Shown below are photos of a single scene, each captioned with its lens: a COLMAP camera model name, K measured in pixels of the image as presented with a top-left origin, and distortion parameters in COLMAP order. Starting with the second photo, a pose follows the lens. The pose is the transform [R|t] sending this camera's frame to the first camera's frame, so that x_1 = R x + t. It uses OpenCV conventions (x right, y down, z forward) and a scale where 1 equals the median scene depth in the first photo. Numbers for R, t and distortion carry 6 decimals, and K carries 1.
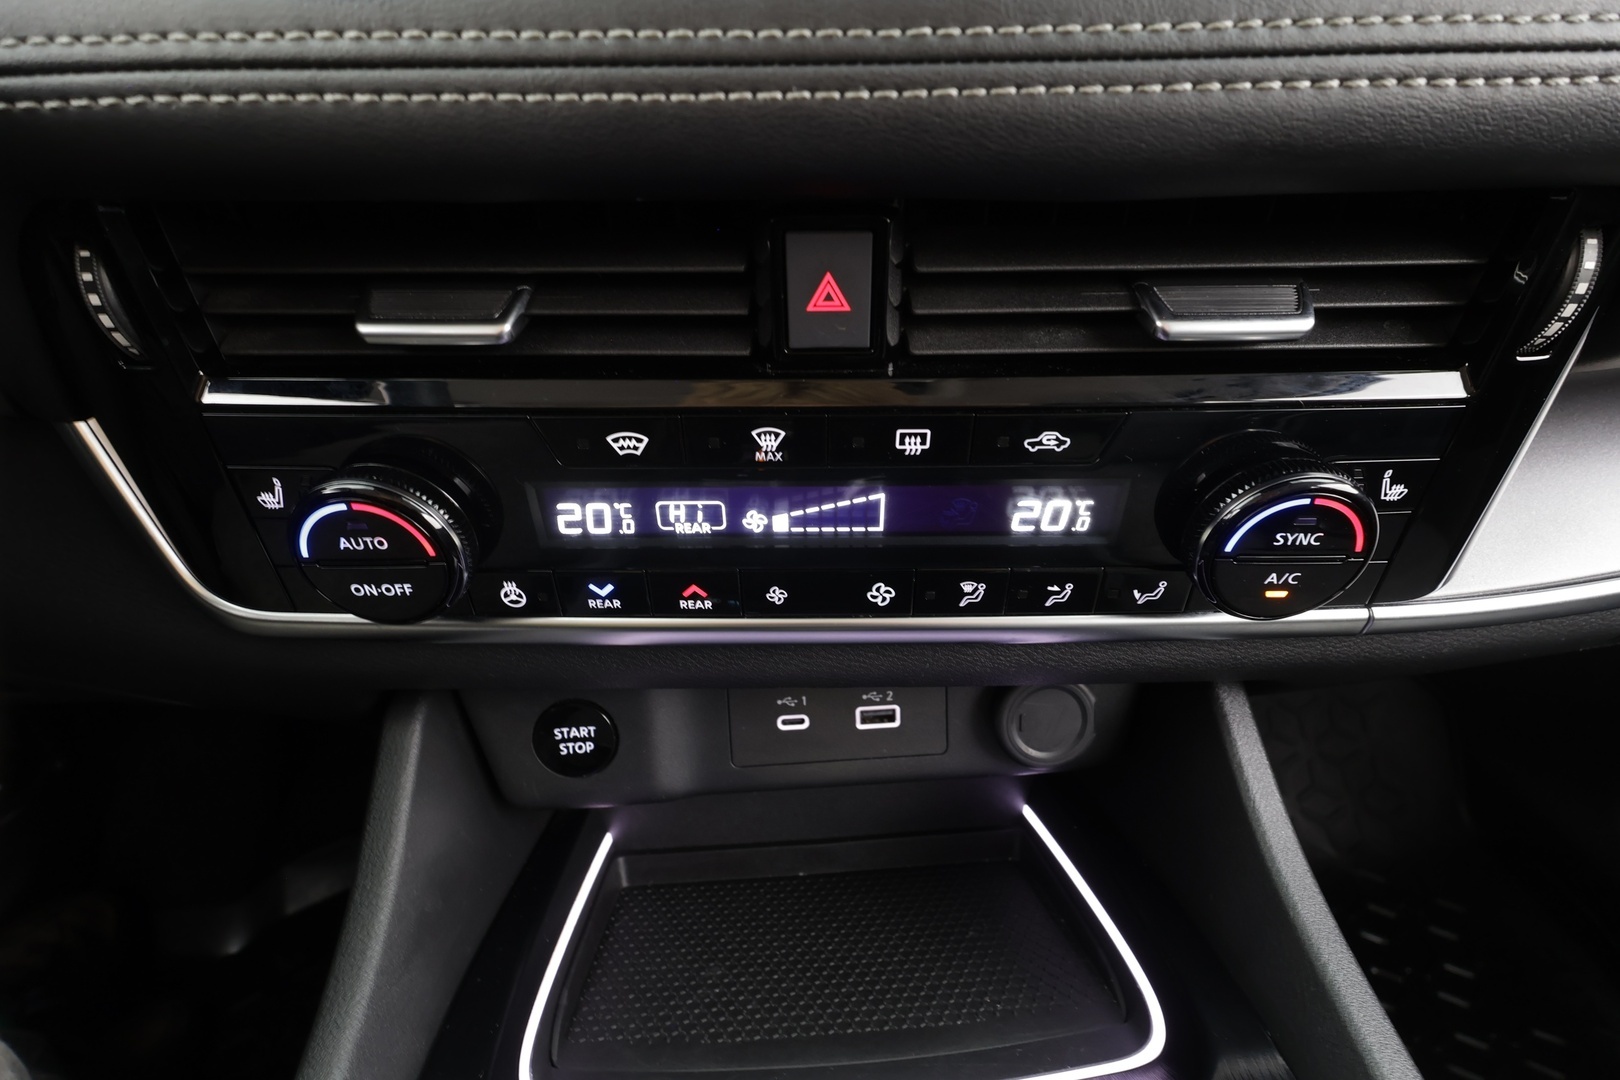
lens RADIAL K [[765.2, 0, 810.0], [0, 765.2, 540.0], [0, 0, 1]] dist [0.001761, 0.000774]
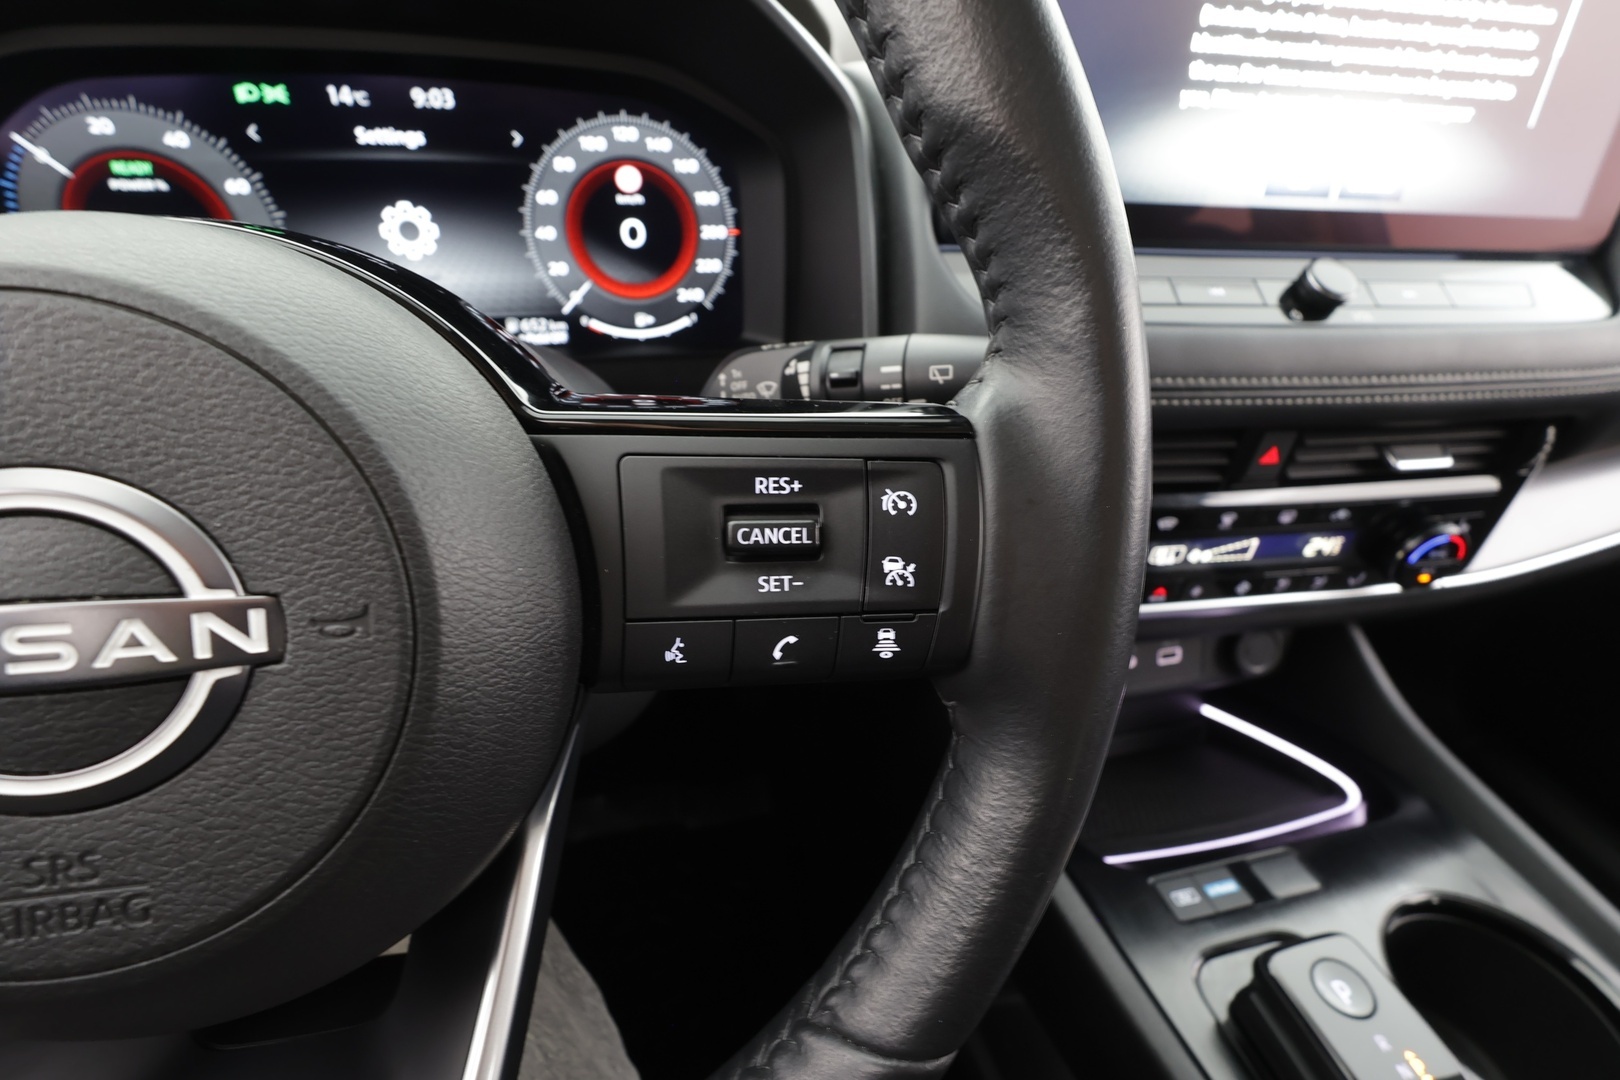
lens RADIAL K [[748.4, 0, 810.0], [0, 748.4, 540.0], [0, 0, 1]] dist [-0.003662, -0.000198]
pose [[0.982207, -0.047789, 0.181619, -1.188103], [0.041285, 0.998369, 0.039431, -0.153654], [-0.183207, -0.031231, 0.982578, -0.619764]]
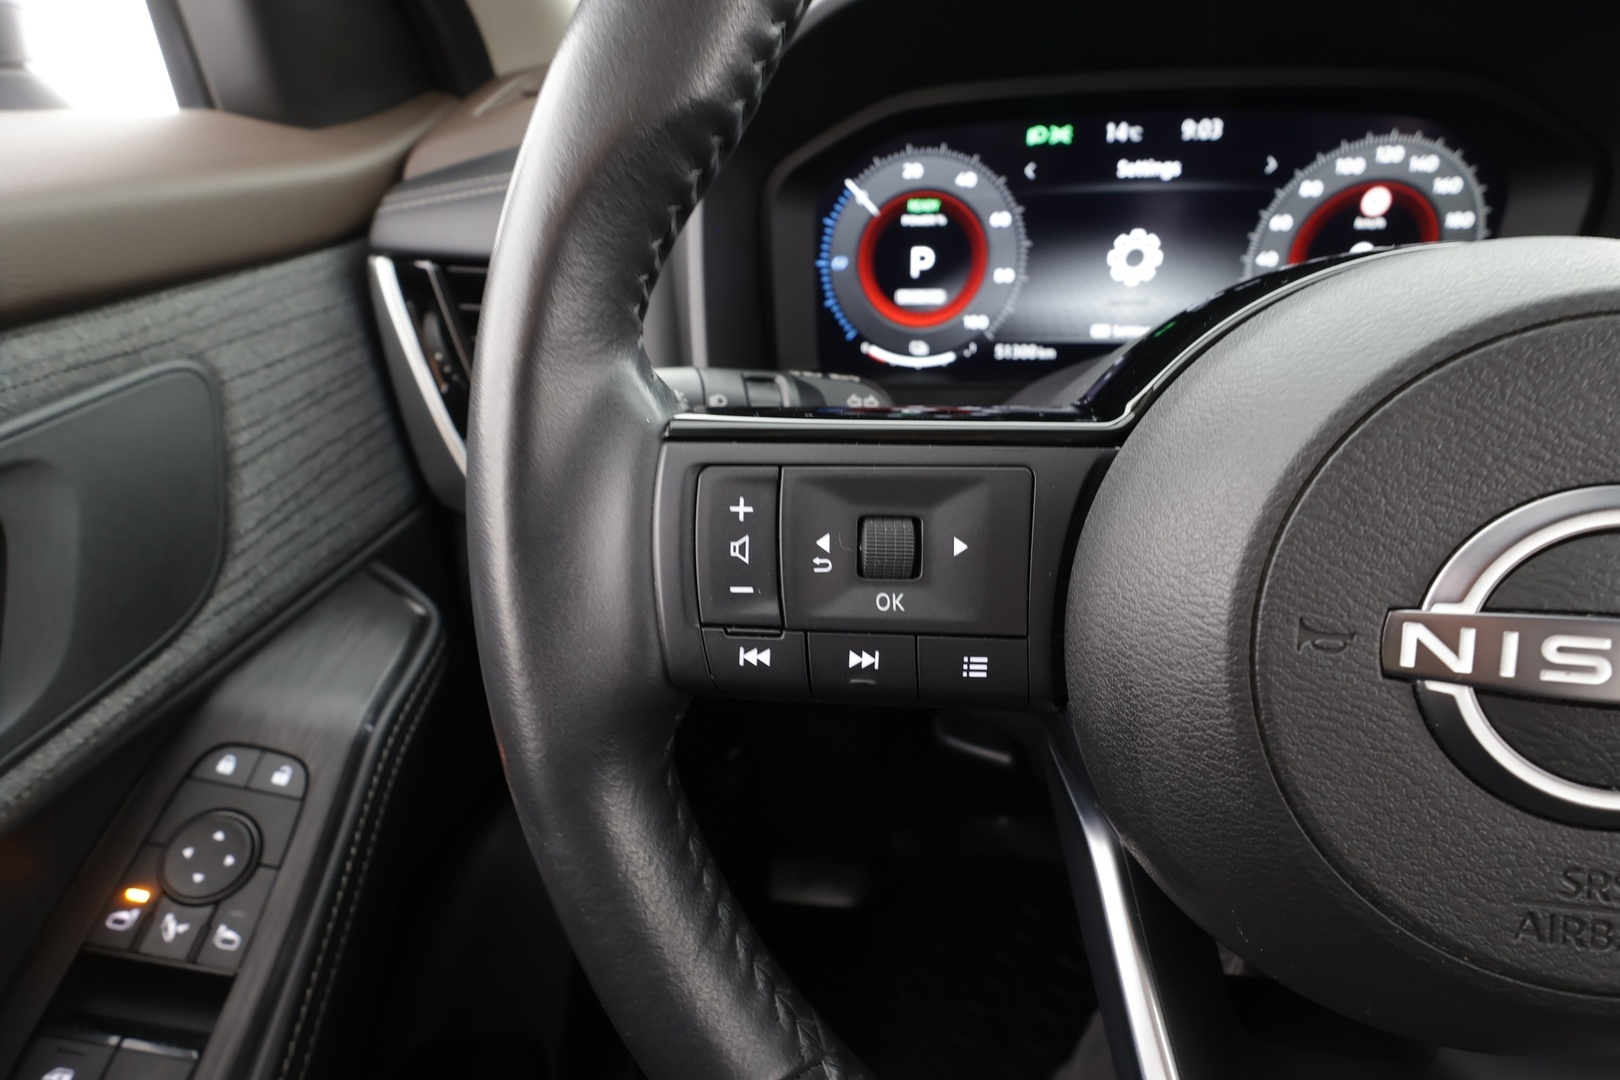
lens RADIAL K [[748.4, 0, 810.0], [0, 748.4, 540.0], [0, 0, 1]] dist [-0.003662, -0.000198]
pose [[0.984532, 0.074290, -0.158675, -1.995656], [-0.073549, 0.997236, 0.010551, -0.131906], [0.159020, 0.001282, 0.987274, -0.618542]]
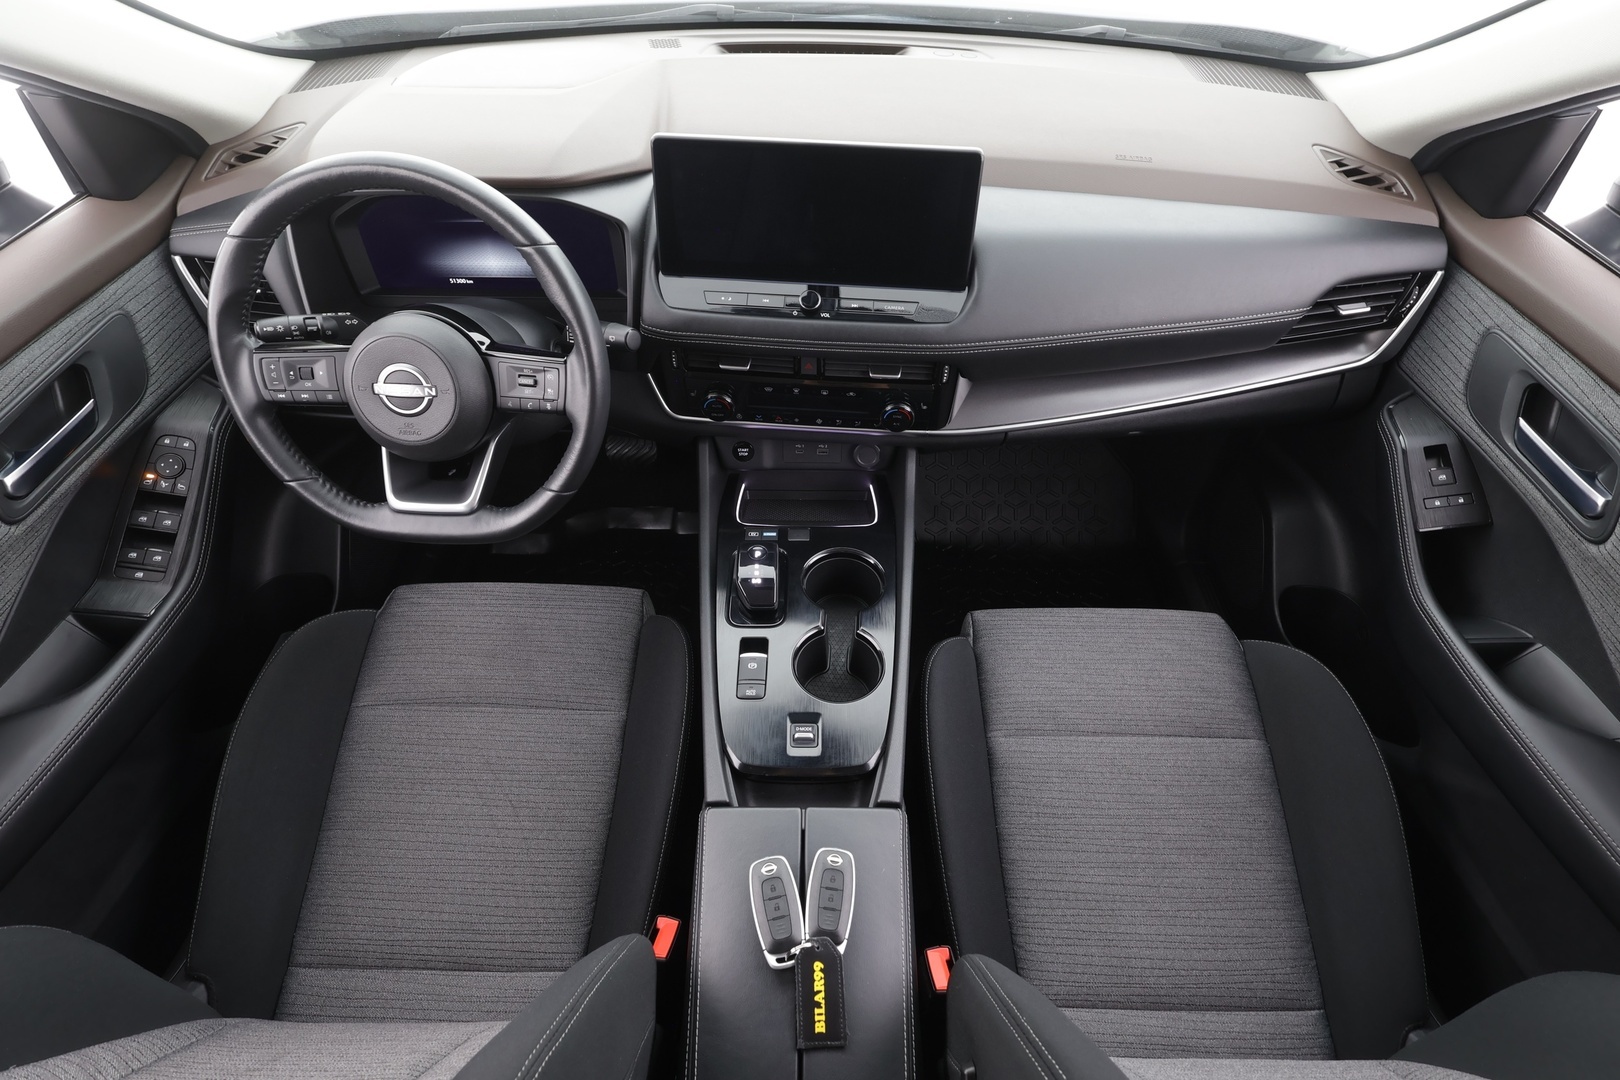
lens RADIAL K [[765.2, 0, 810.0], [0, 765.2, 540.0], [0, 0, 1]] dist [0.001761, 0.000774]
pose [[0.997407, 0.065103, -0.030671, 0.196619], [-0.053782, 0.957486, 0.283423, -0.475126], [0.047819, -0.281039, 0.958504, -3.143623]]
